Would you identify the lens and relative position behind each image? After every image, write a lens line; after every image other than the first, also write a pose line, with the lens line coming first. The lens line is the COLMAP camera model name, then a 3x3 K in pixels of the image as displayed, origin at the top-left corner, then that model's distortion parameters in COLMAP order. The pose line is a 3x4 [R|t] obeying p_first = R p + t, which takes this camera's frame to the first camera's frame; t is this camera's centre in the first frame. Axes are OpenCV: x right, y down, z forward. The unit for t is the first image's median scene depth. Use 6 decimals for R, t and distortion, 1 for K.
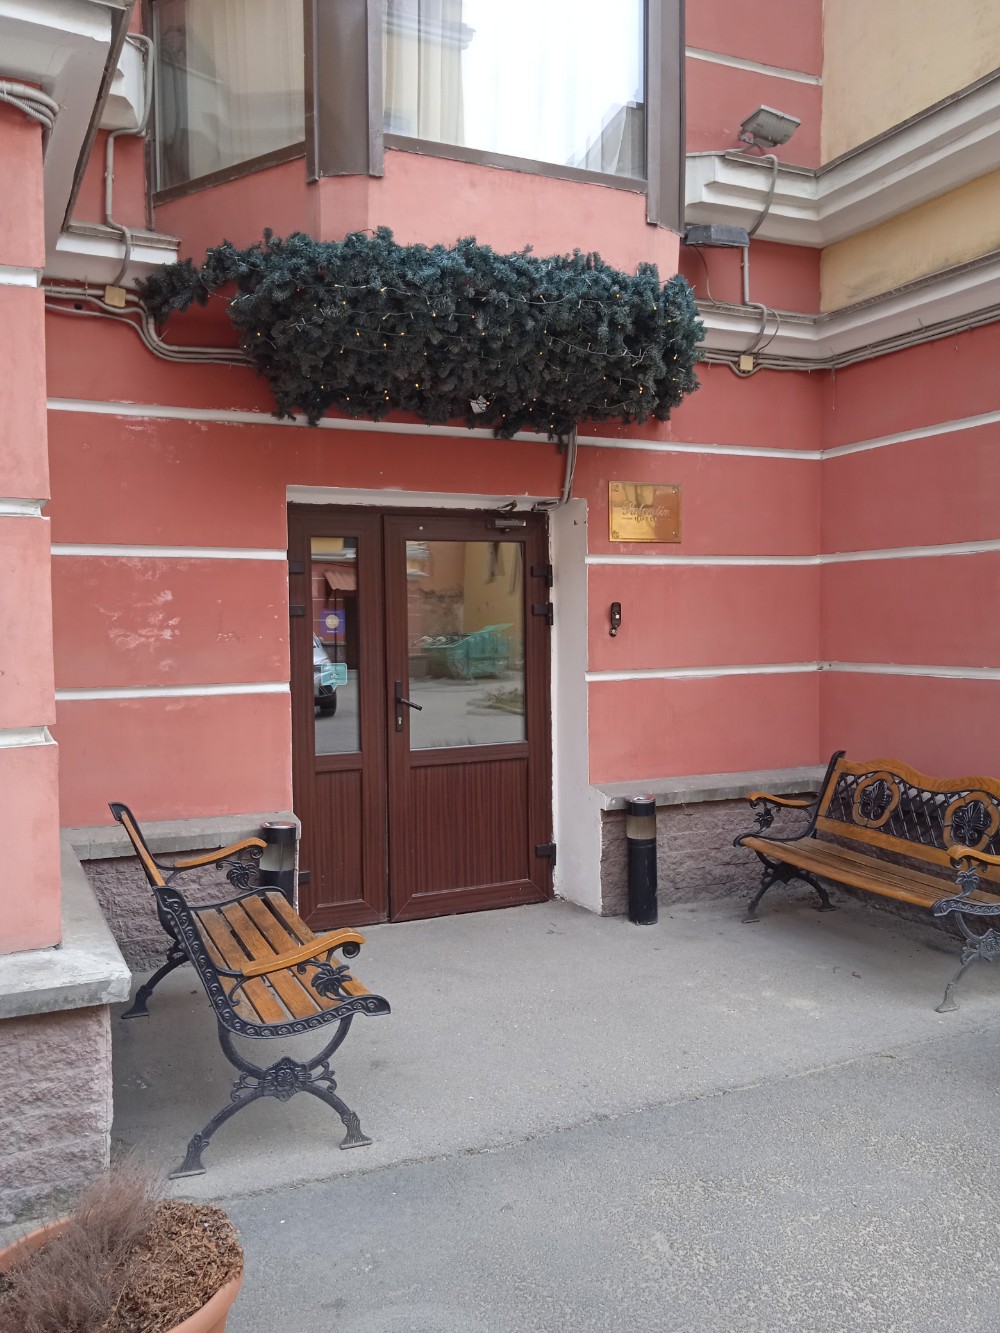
lens RADIAL K [[1092.9, 0, 500.0], [0, 1092.9, 666.5], [0, 0, 1]] dist [0.055772, -0.049286]
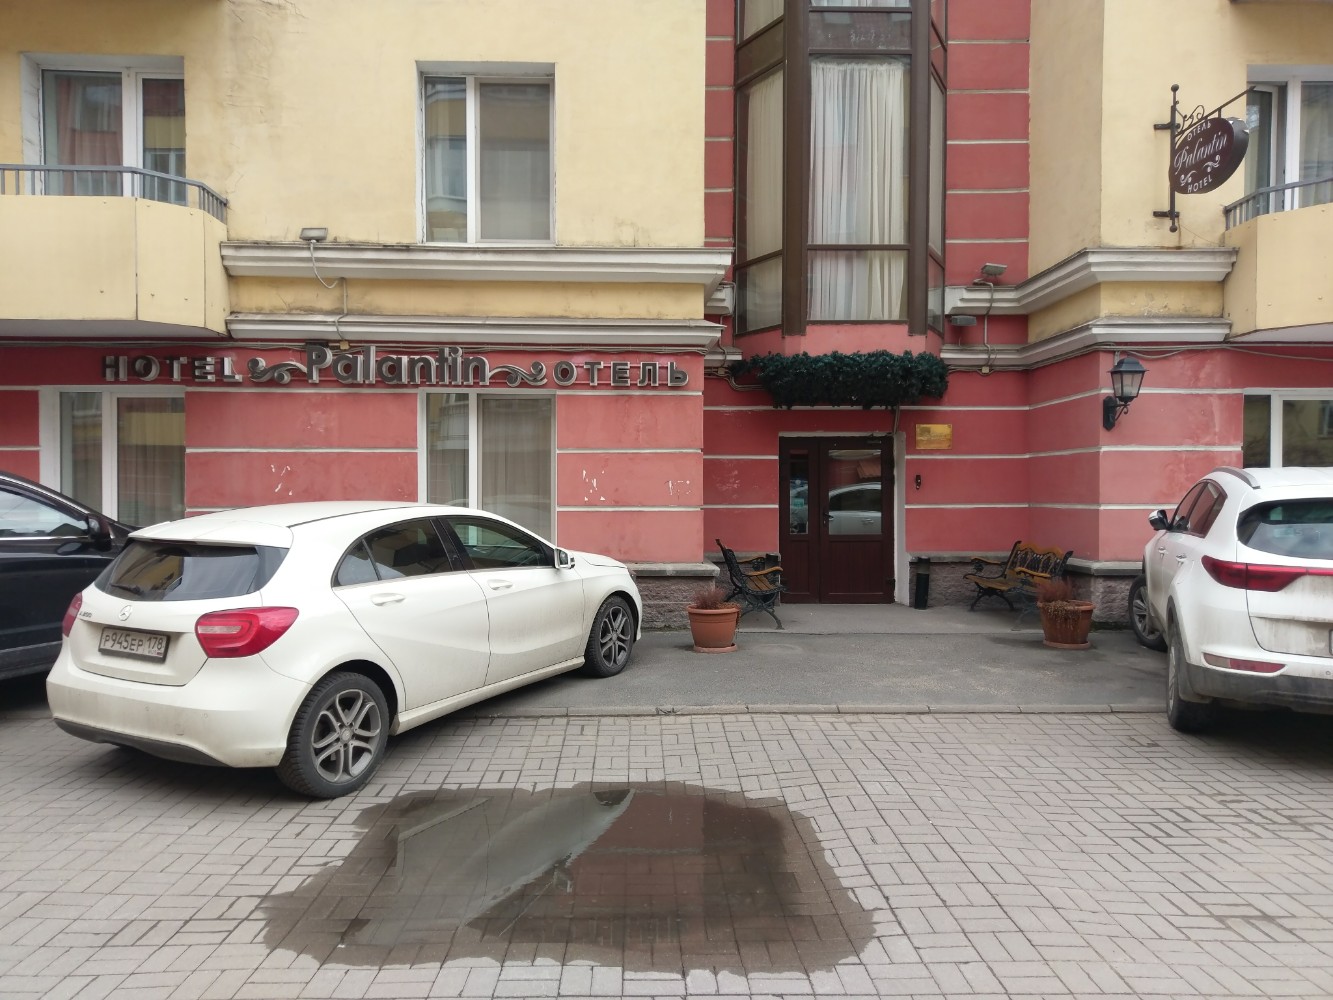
lens RADIAL K [[953.4, 0, 660.4], [0, 953.4, 493.8], [0, 0, 1]] dist [0.080399, -0.094822]
pose [[0.920750, 0.011261, -0.389991, 0.429772], [-0.026179, 0.999114, -0.032958, 0.069451], [0.389274, 0.040556, 0.920229, -1.202341]]
